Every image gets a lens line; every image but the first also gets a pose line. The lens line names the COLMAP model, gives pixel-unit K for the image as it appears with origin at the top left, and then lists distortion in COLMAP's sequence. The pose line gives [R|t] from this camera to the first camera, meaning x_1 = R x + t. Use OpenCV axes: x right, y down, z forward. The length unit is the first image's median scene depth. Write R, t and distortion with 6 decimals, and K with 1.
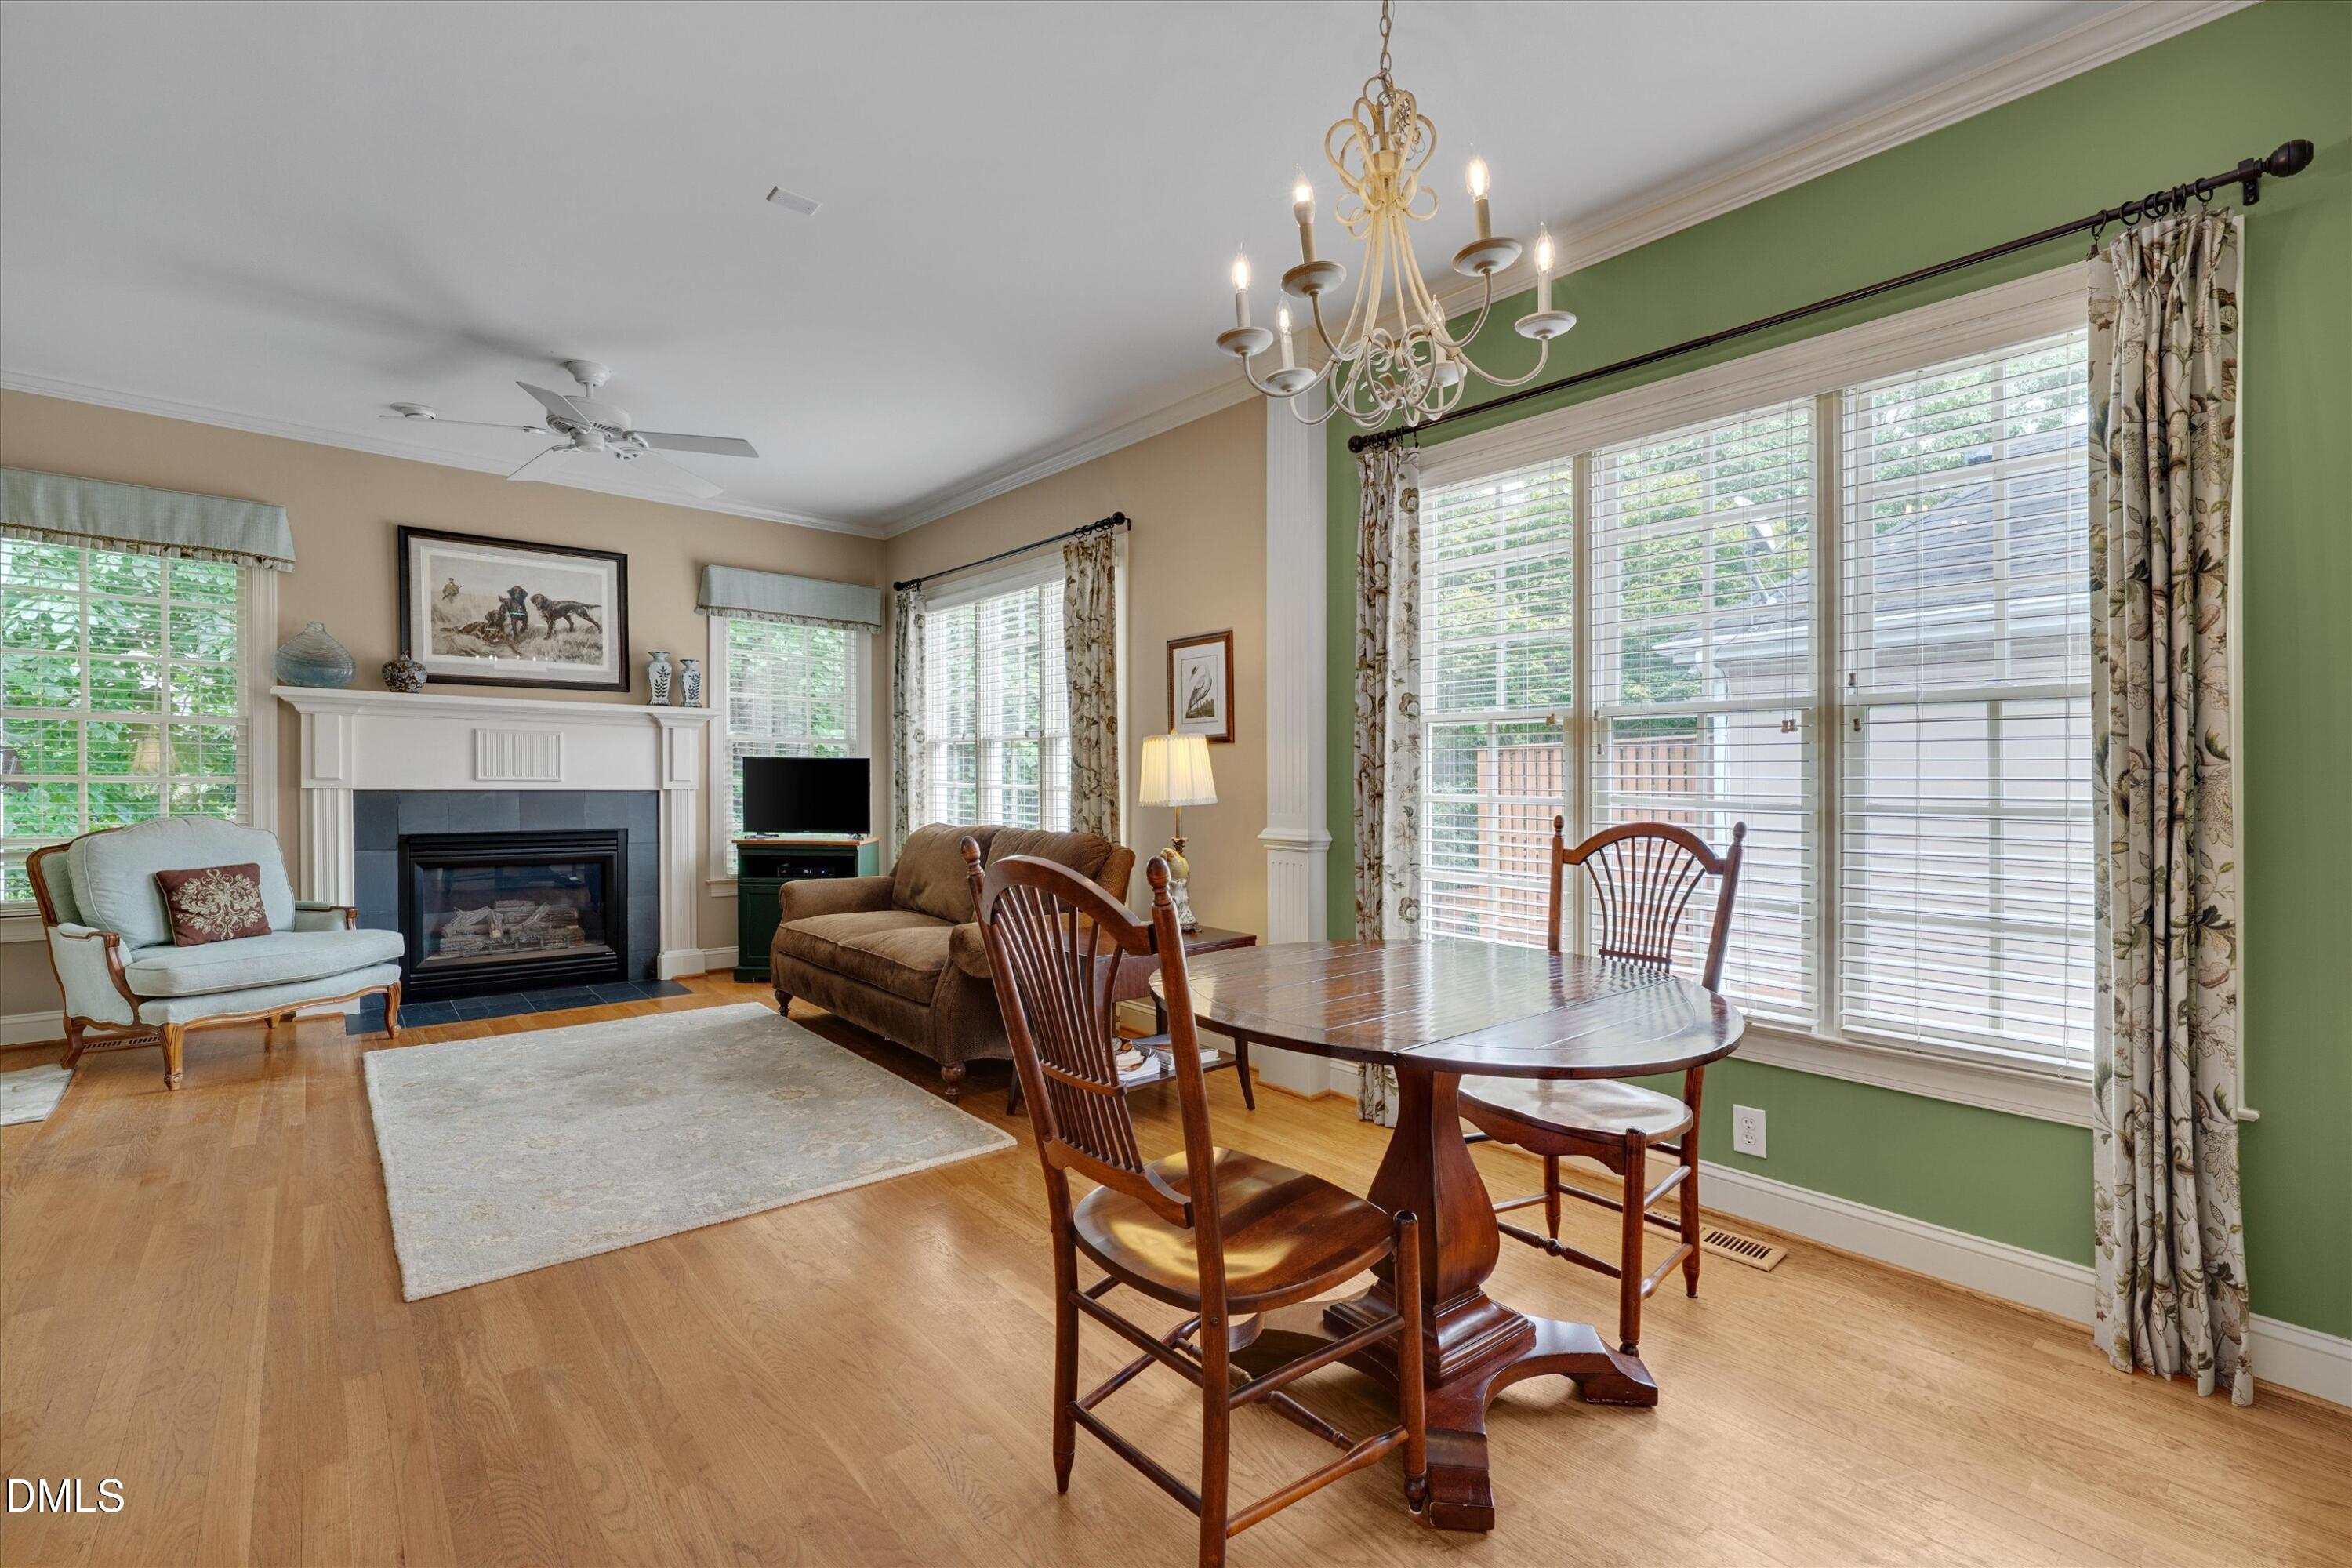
lens RADIAL K [[1015.5, 0, 1184.8], [0, 1015.5, 799.8], [0, 0, 1]] dist [-0.016829, 0.006770]
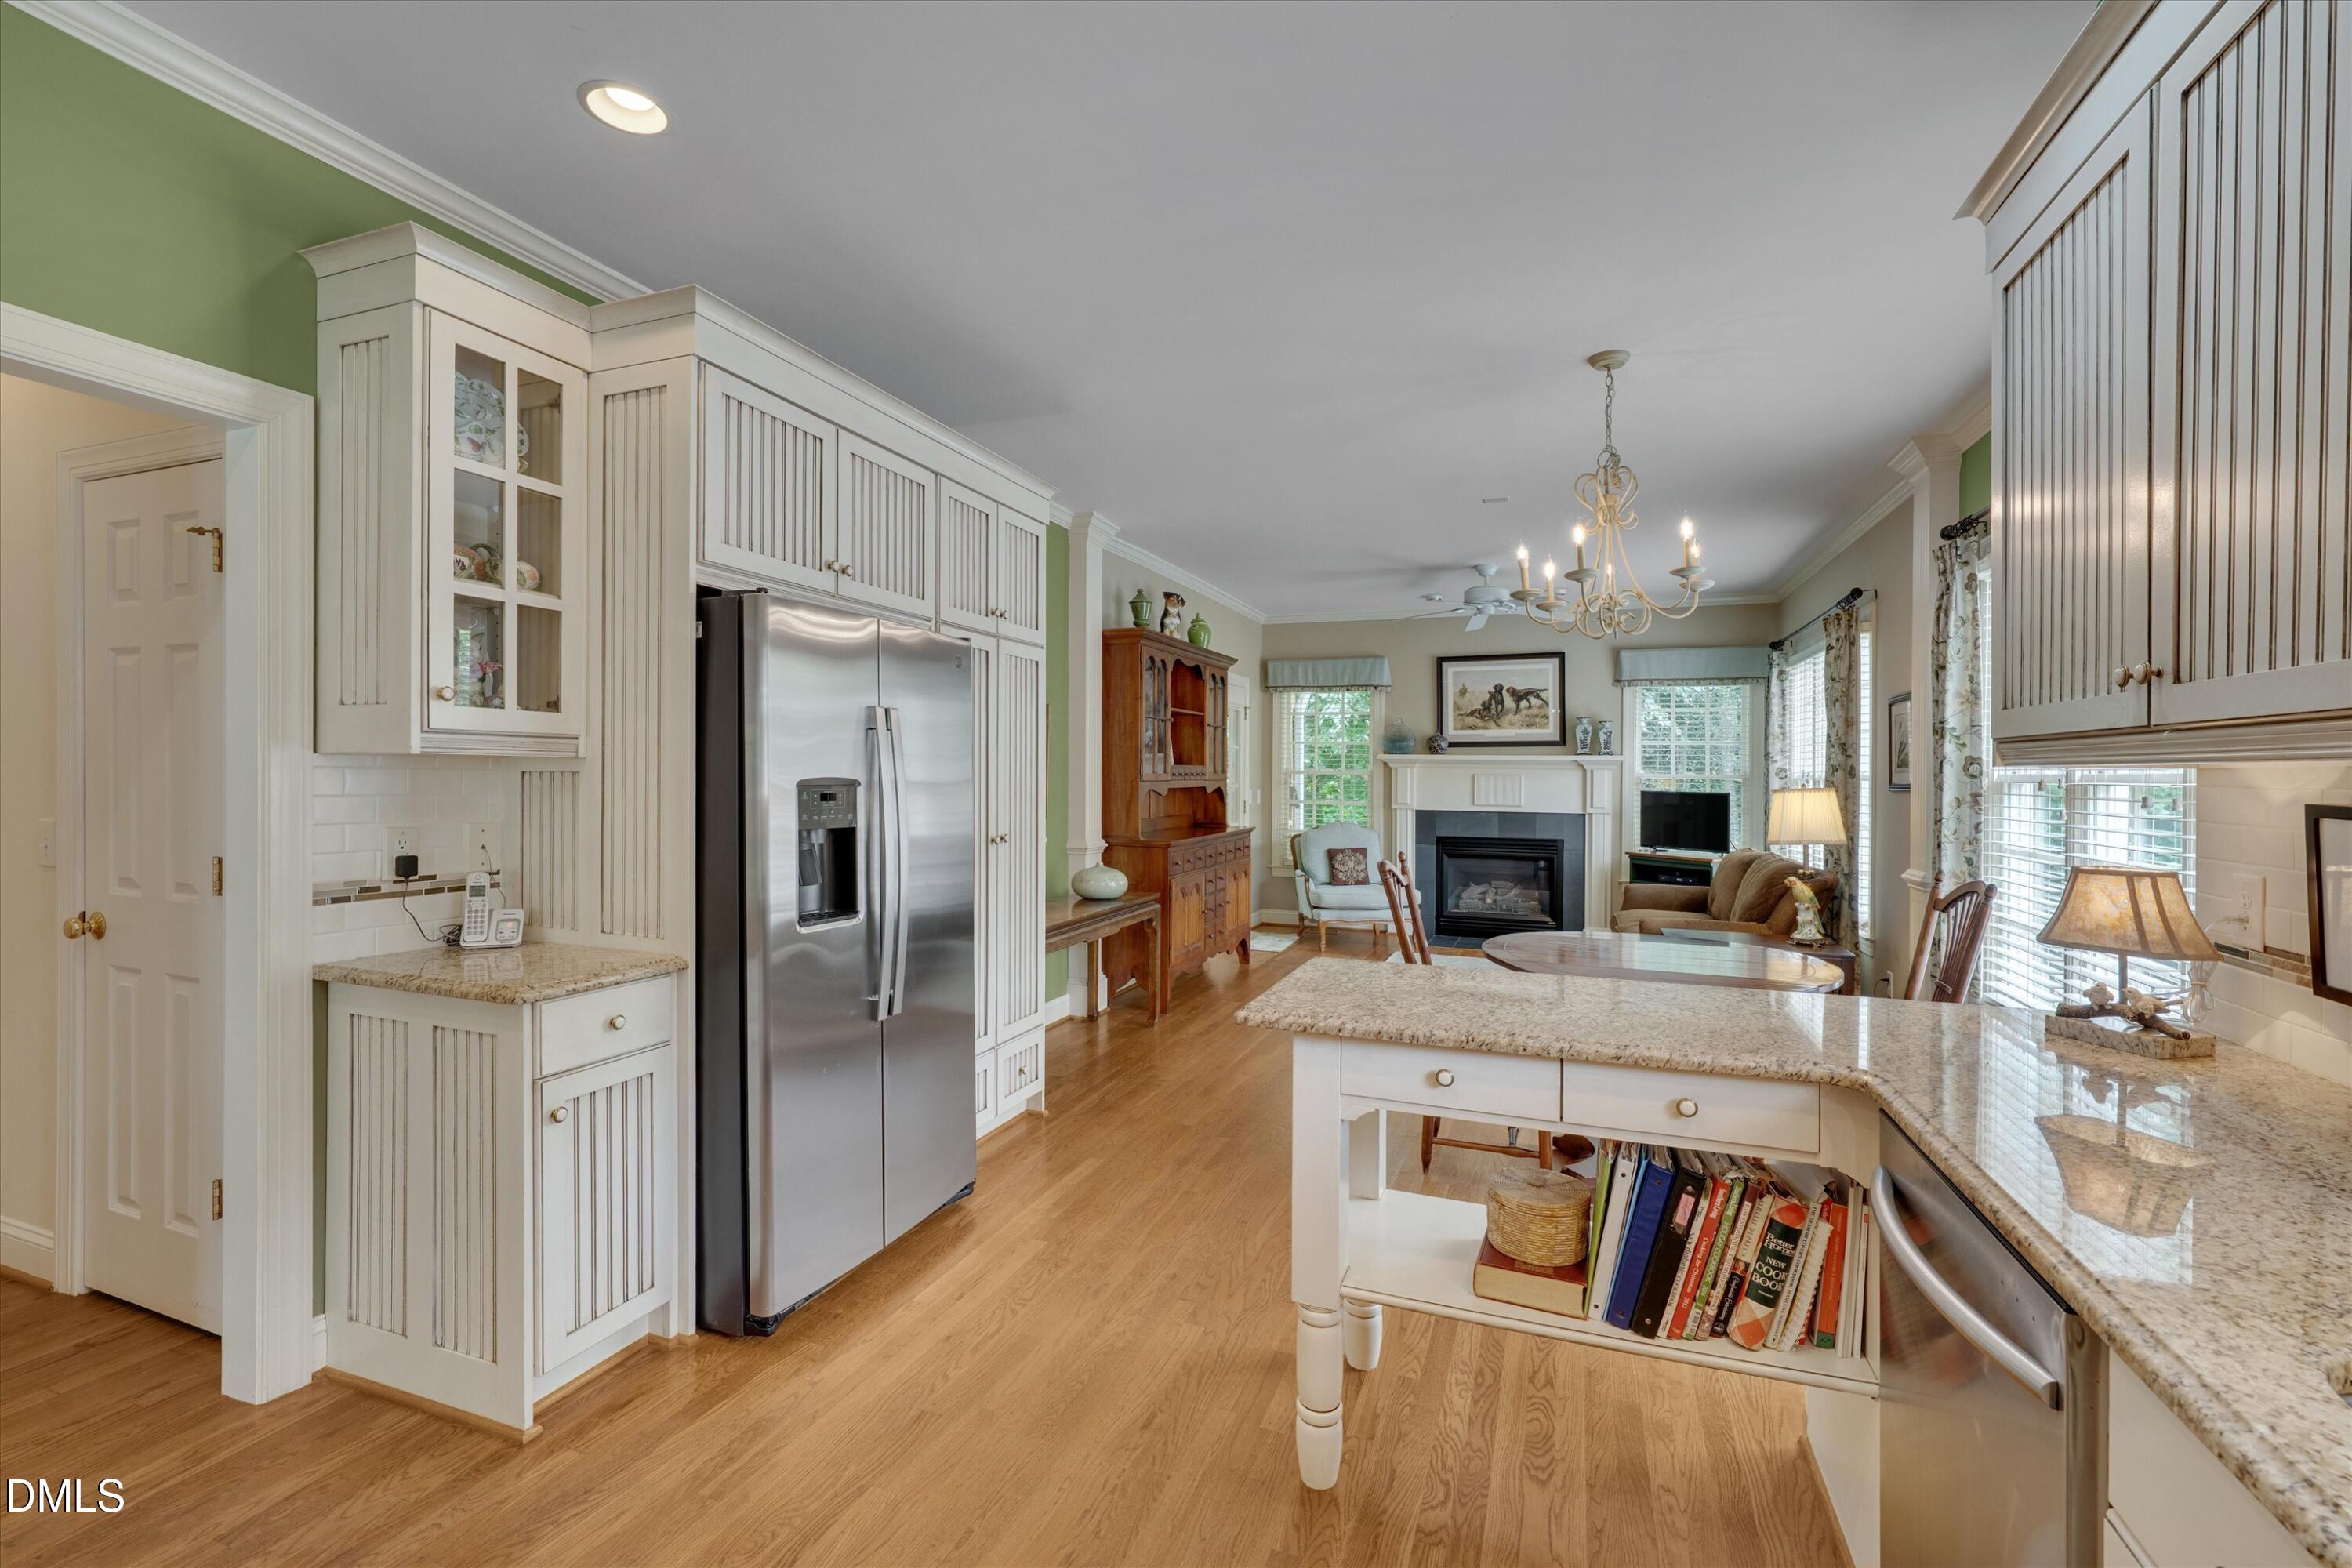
lens RADIAL K [[1021.4, 0, 1176.0], [0, 1021.4, 784.0], [0, 0, 1]] dist [-0.001769, 0.000144]
pose [[0.463227, 0.004787, -0.886227, 0.596829], [-0.023720, 0.999694, -0.006998, -0.033661], [0.885922, 0.024263, 0.463198, -0.215544]]
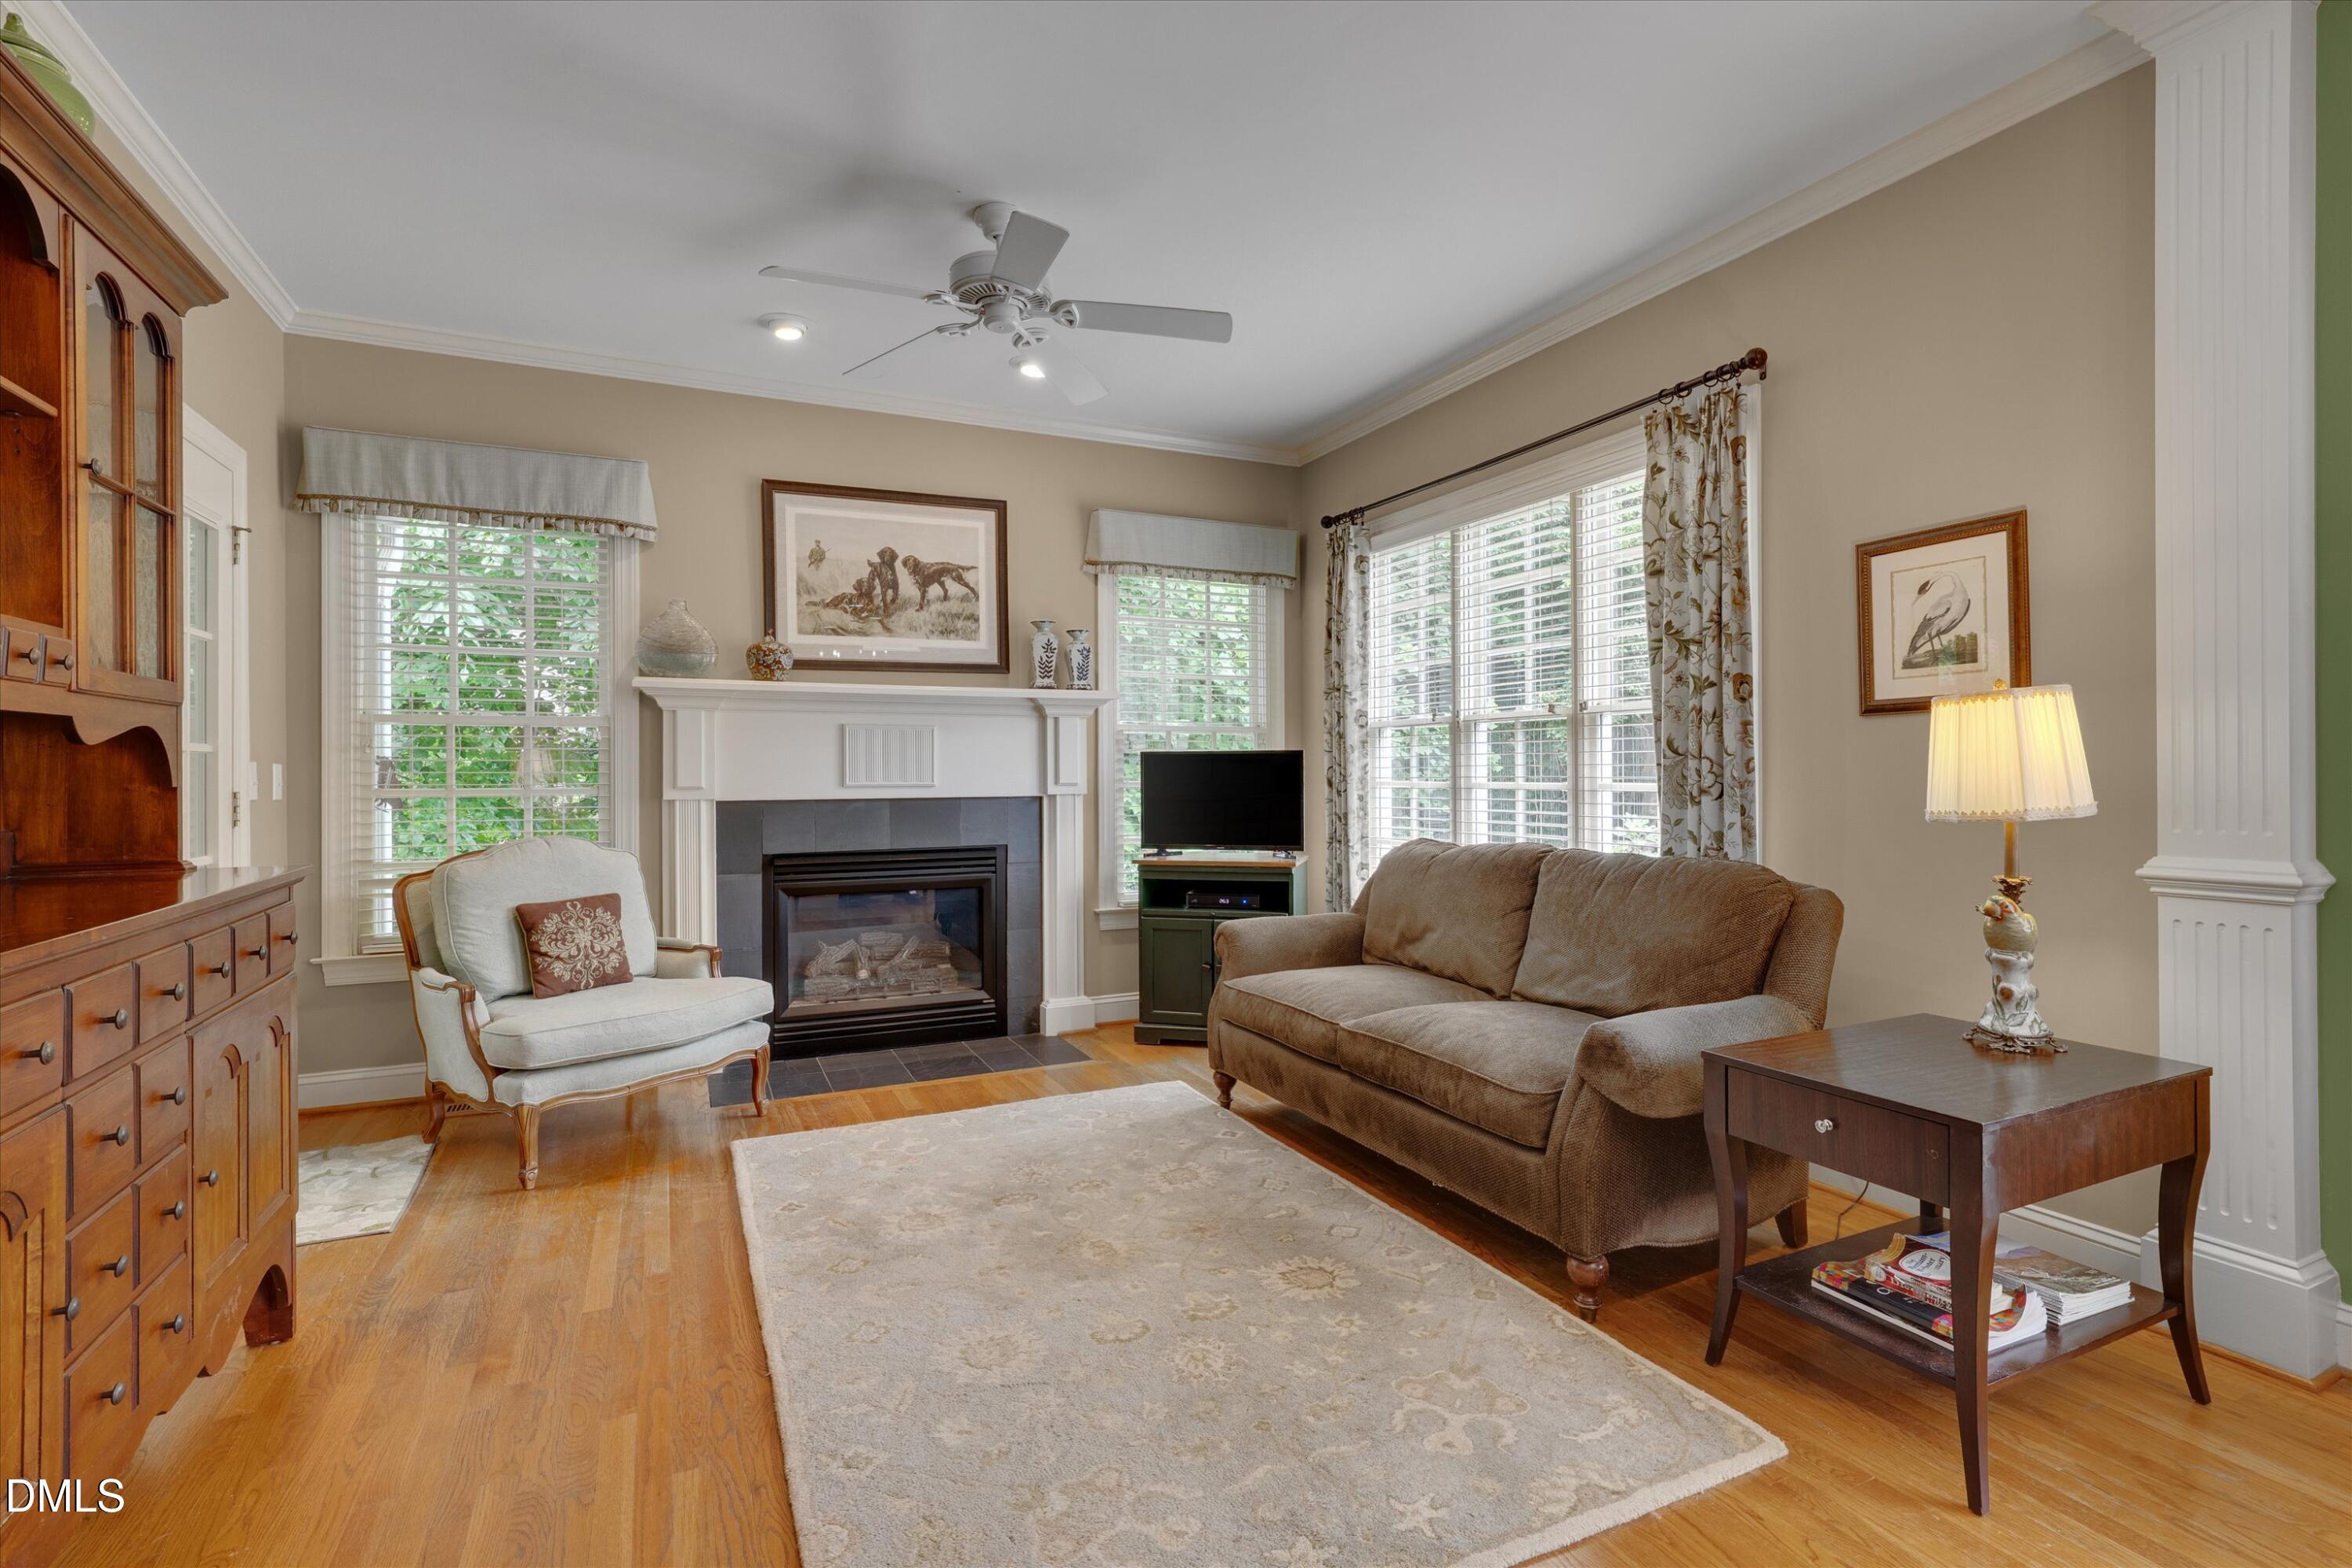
lens RADIAL K [[1093.7, 0, 1180.8], [0, 1093.7, 769.4], [0, 0, 1]] dist [-0.002356, -0.000310]
pose [[0.962590, -0.018013, -0.270361, -0.225713], [0.011478, 0.999603, -0.025736, -0.008677], [0.270718, 0.021670, 0.962415, 0.250487]]
